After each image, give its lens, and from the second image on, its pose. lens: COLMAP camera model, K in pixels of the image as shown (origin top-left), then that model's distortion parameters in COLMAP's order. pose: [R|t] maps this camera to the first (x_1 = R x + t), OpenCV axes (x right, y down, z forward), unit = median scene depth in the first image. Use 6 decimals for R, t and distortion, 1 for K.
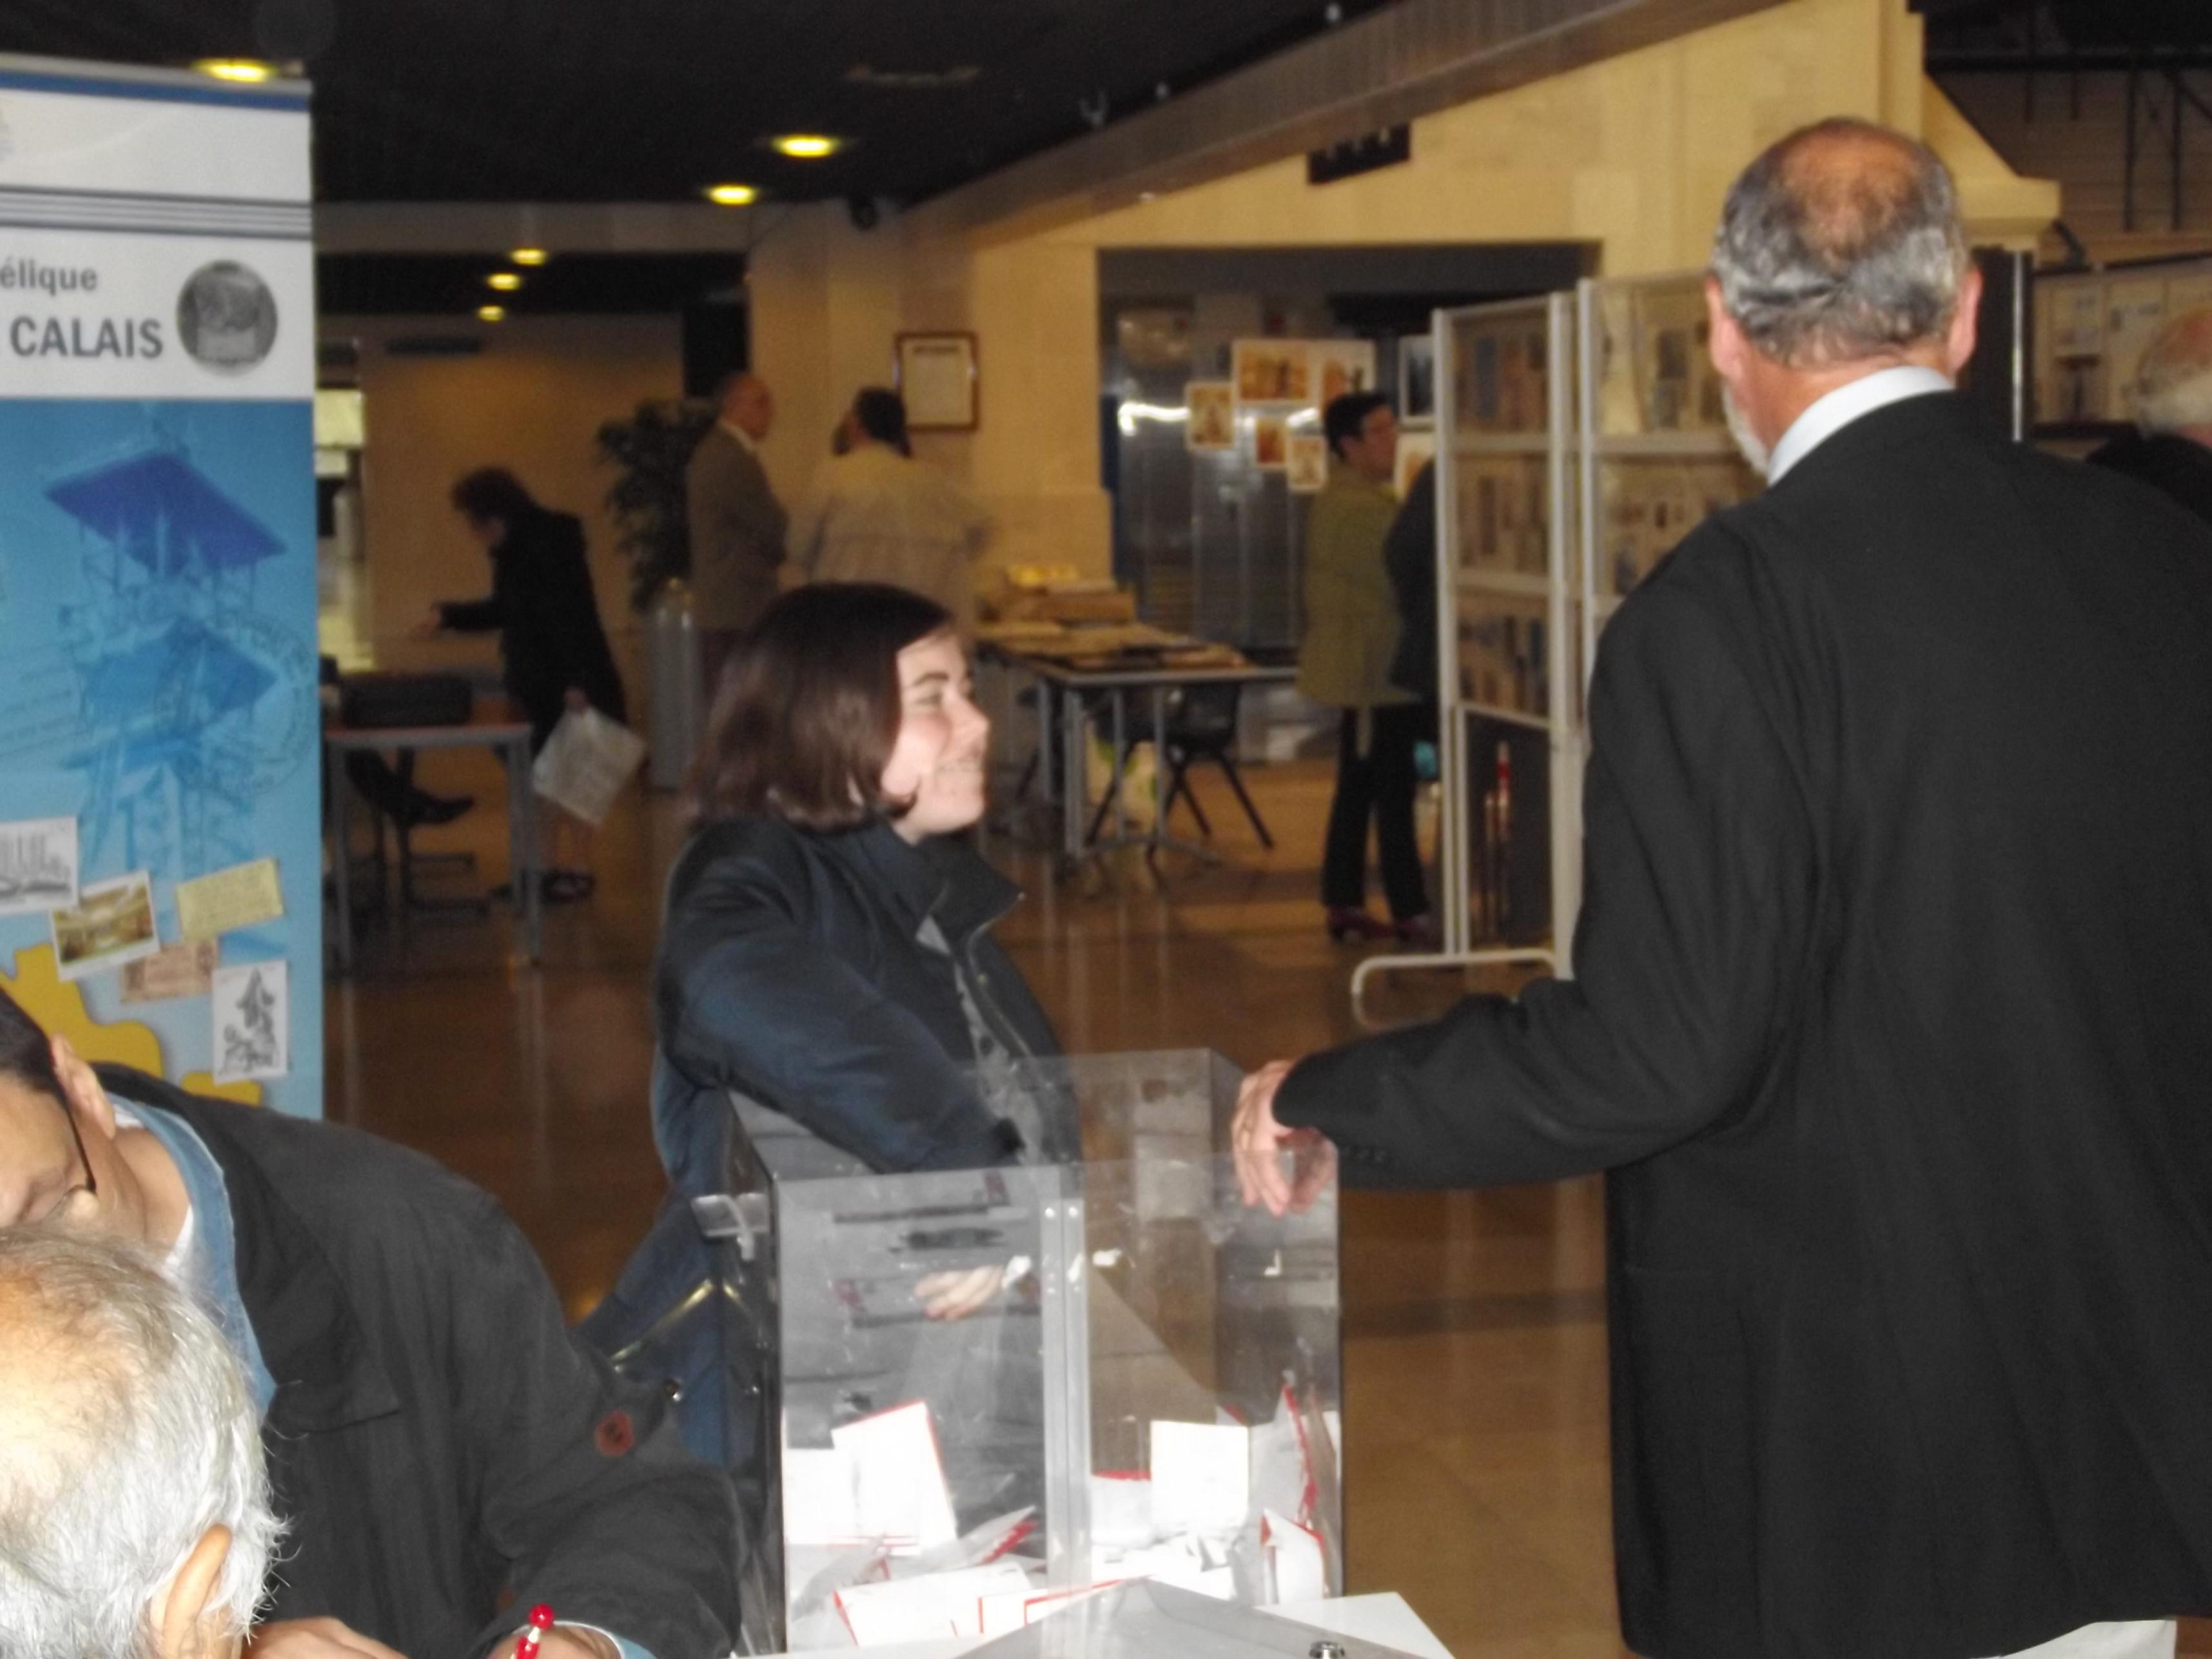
lens RADIAL K [[3768.4, 0, 1106.0], [0, 3768.4, 829.5], [0, 0, 1]] dist [0.109117, 0.045697]
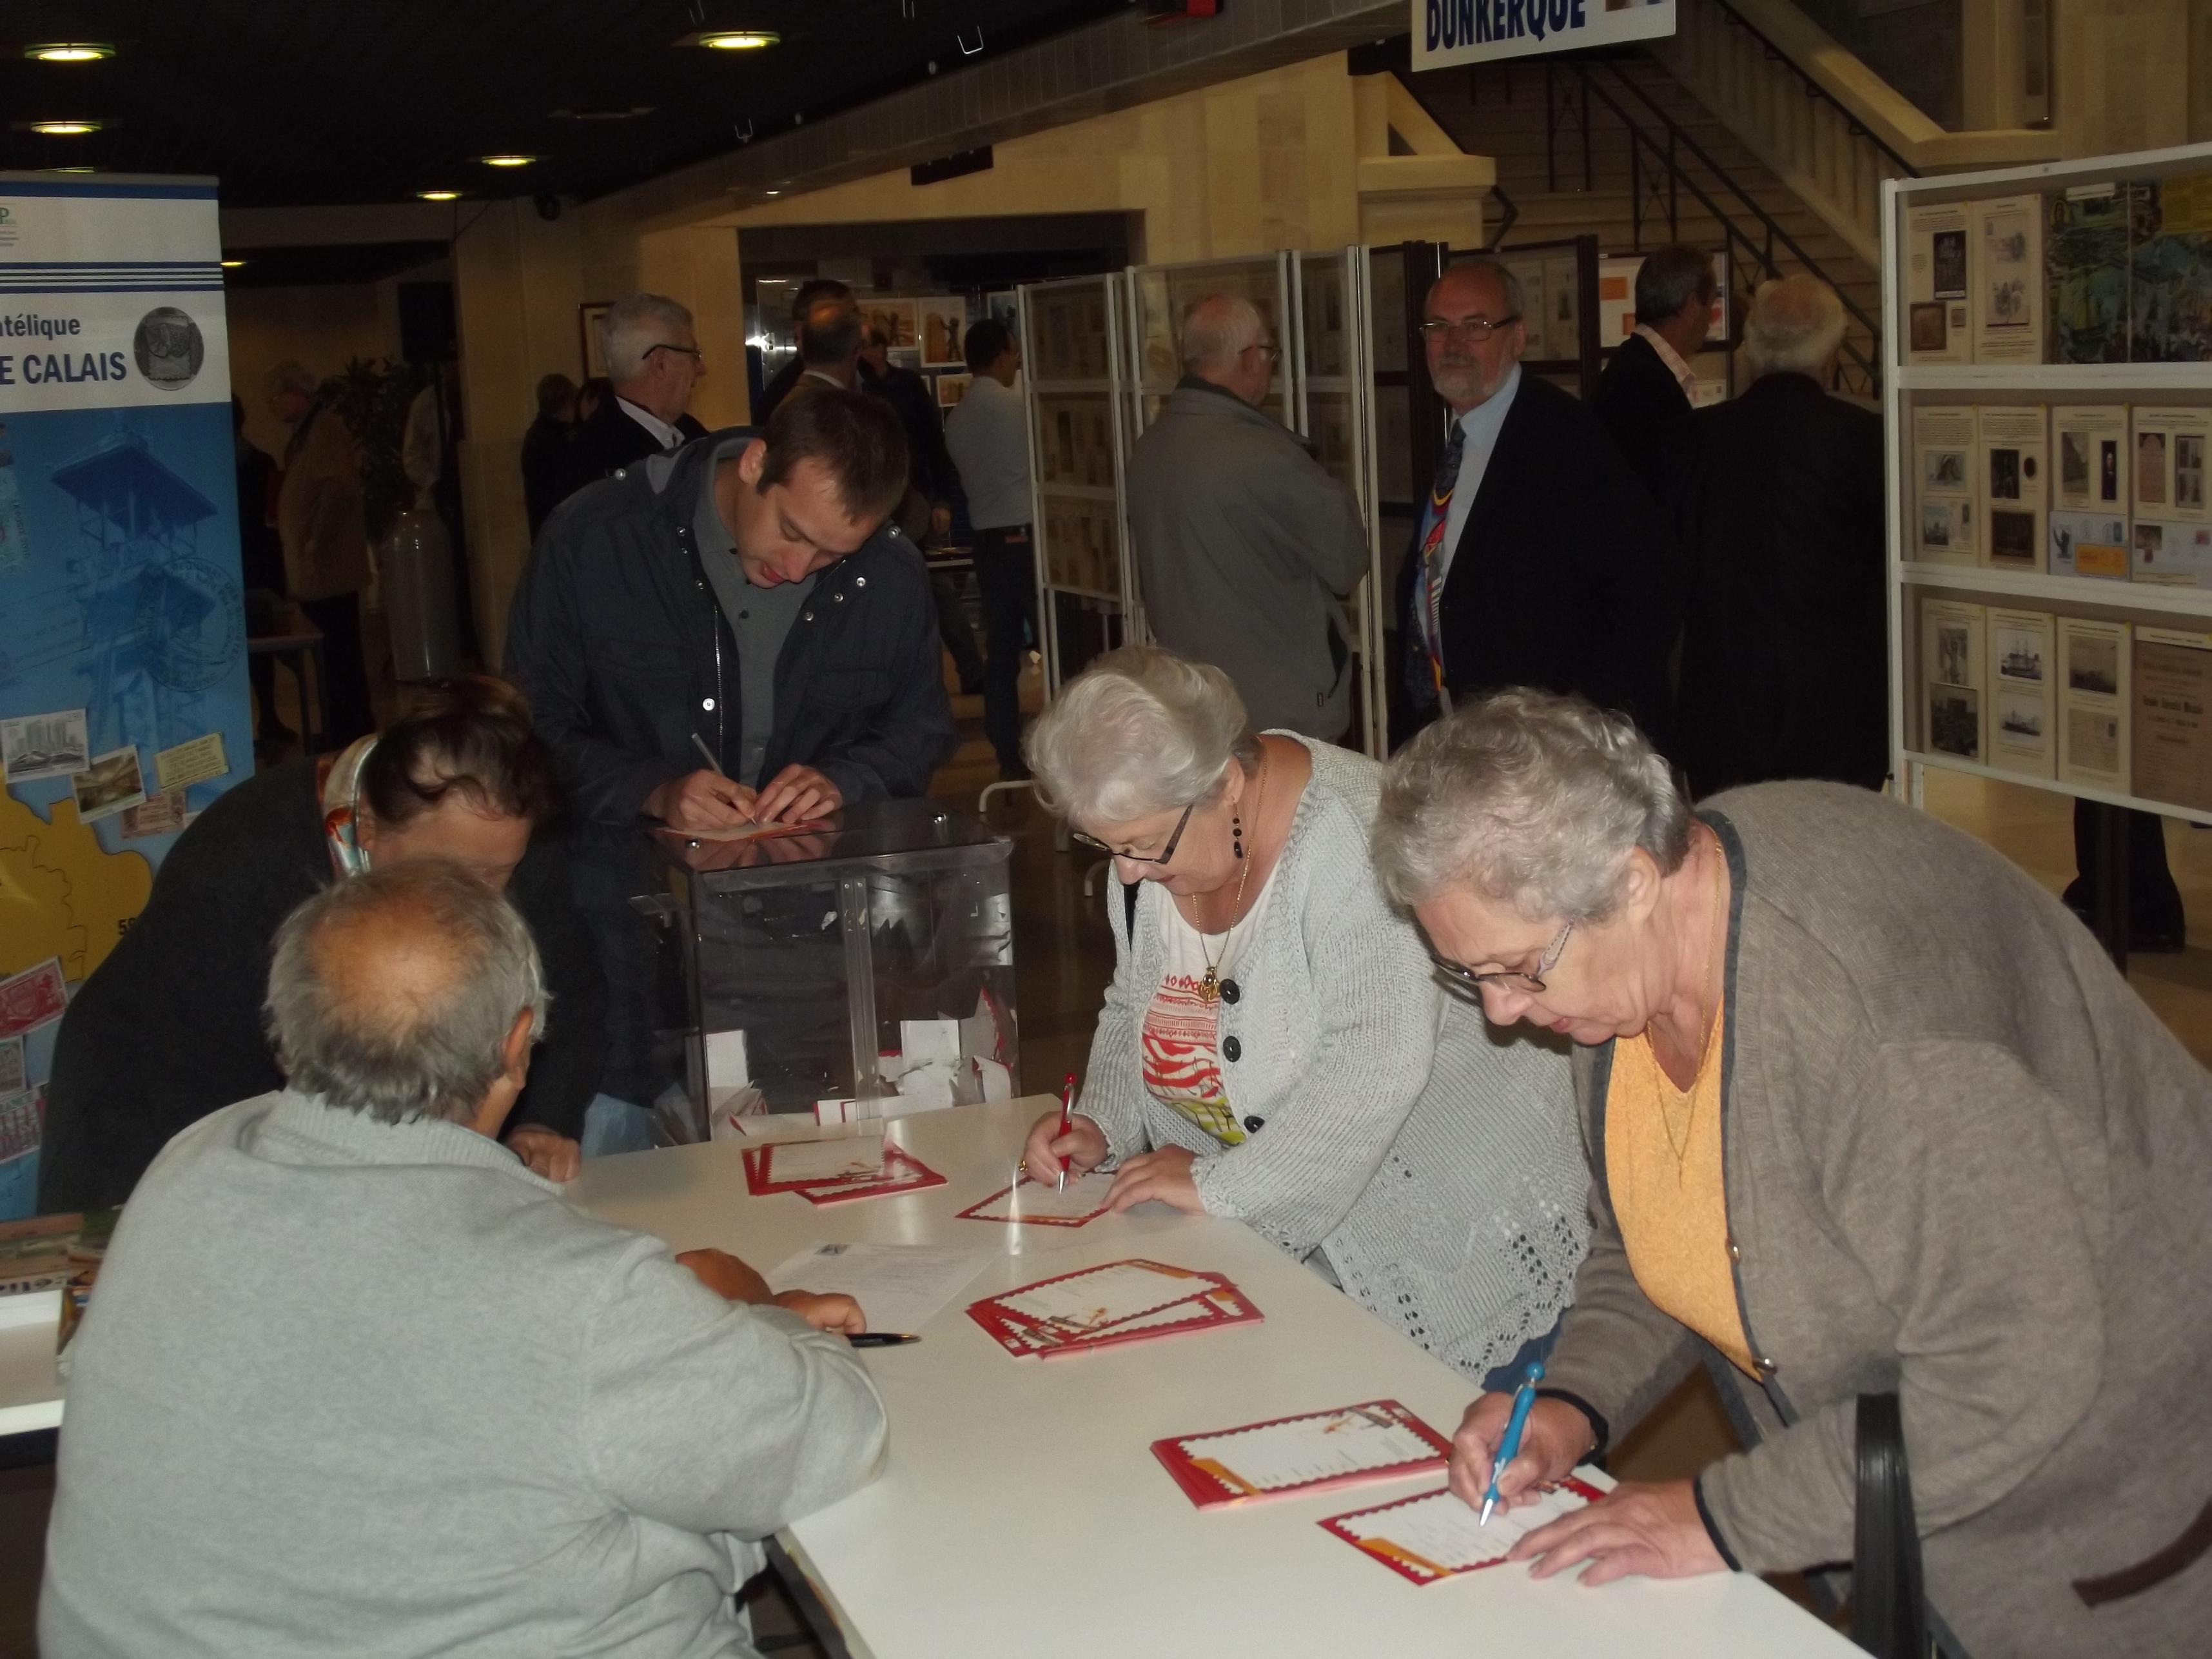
lens RADIAL K [[3209.0, 0, 1106.0], [0, 3209.0, 829.5], [0, 0, 1]] dist [0.022675, 0.013795]
pose [[0.992816, -0.050323, 0.108557, -0.025501], [0.045826, 0.998000, 0.043535, 0.006964], [-0.110531, -0.038247, 0.993136, -0.226223]]
